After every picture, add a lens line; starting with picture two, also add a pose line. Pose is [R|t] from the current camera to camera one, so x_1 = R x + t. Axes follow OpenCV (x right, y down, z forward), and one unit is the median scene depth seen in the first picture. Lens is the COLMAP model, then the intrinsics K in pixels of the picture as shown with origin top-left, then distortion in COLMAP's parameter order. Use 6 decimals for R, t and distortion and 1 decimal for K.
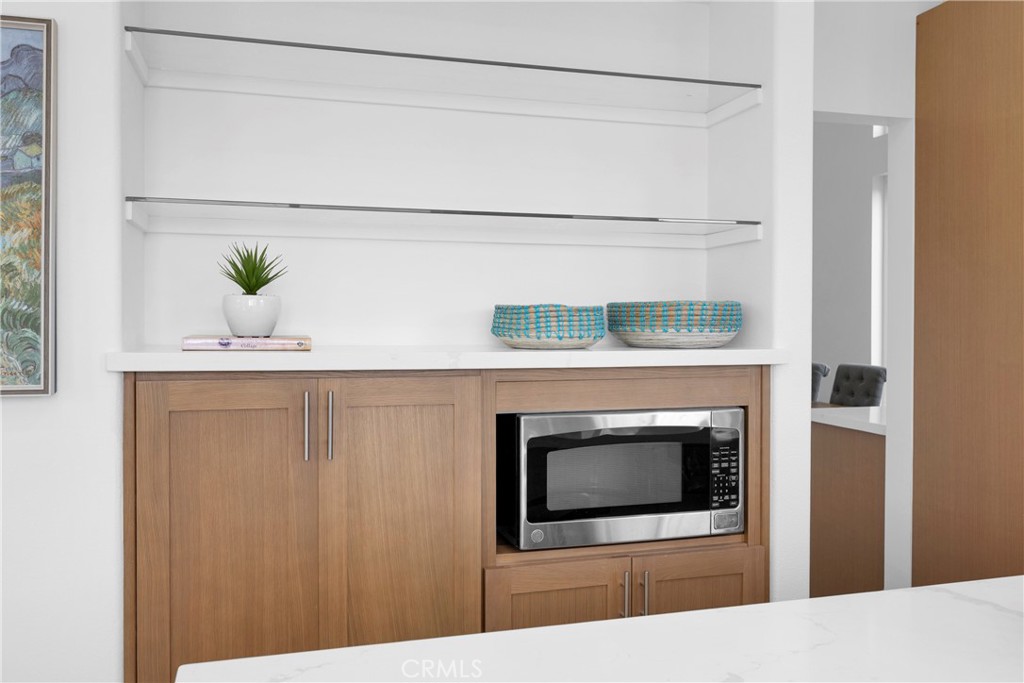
lens RADIAL K [[862.5, 0, 511.8], [0, 862.5, 339.3], [0, 0, 1]] dist [-0.016716, -0.002505]
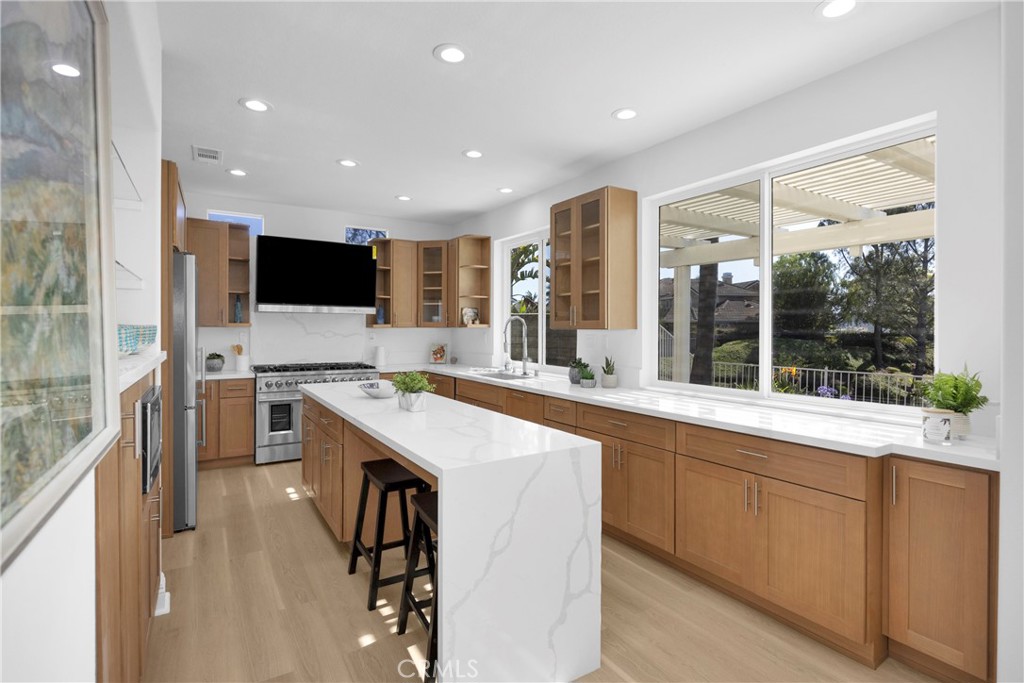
lens RADIAL K [[482.9, 0, 510.0], [0, 482.9, 335.7], [0, 0, 1]] dist [-0.007778, -0.001914]
pose [[-0.266749, -0.017174, 0.963613, -0.922529], [0.010302, 0.999733, 0.020670, -0.037581], [-0.963711, 0.015441, -0.266501, 0.597049]]
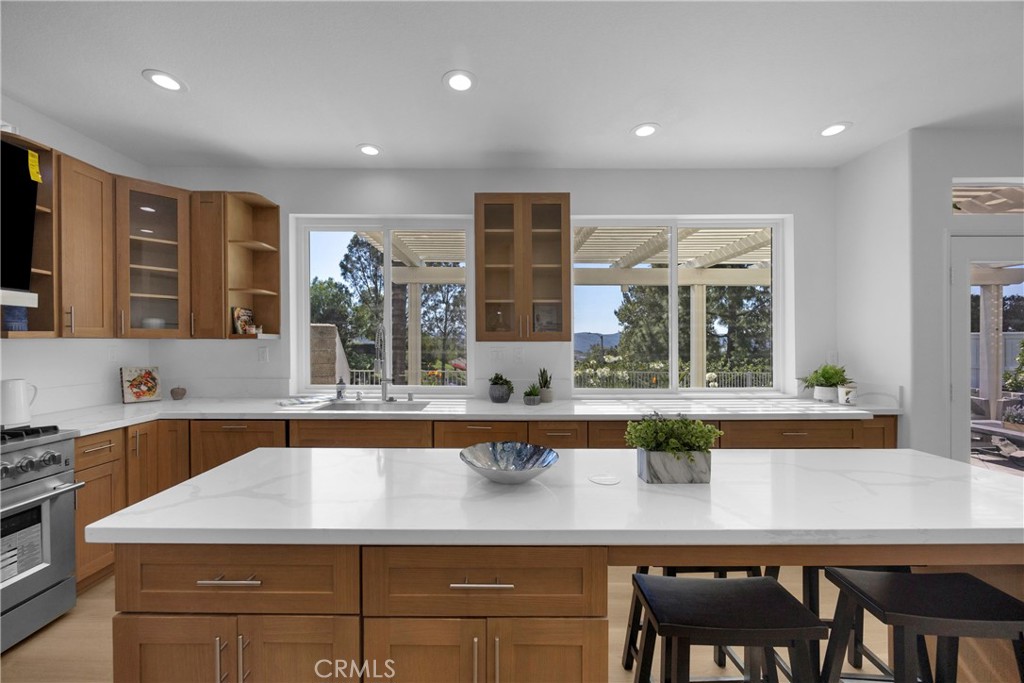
lens RADIAL K [[390.8, 0, 513.4], [0, 390.8, 349.1], [0, 0, 1]] dist [-0.001206, -0.000702]
pose [[-0.952600, -0.005872, 0.304169, 0.411445], [0.000807, 0.999761, 0.021828, -0.023344], [-0.304225, 0.021039, -0.952368, 1.138247]]
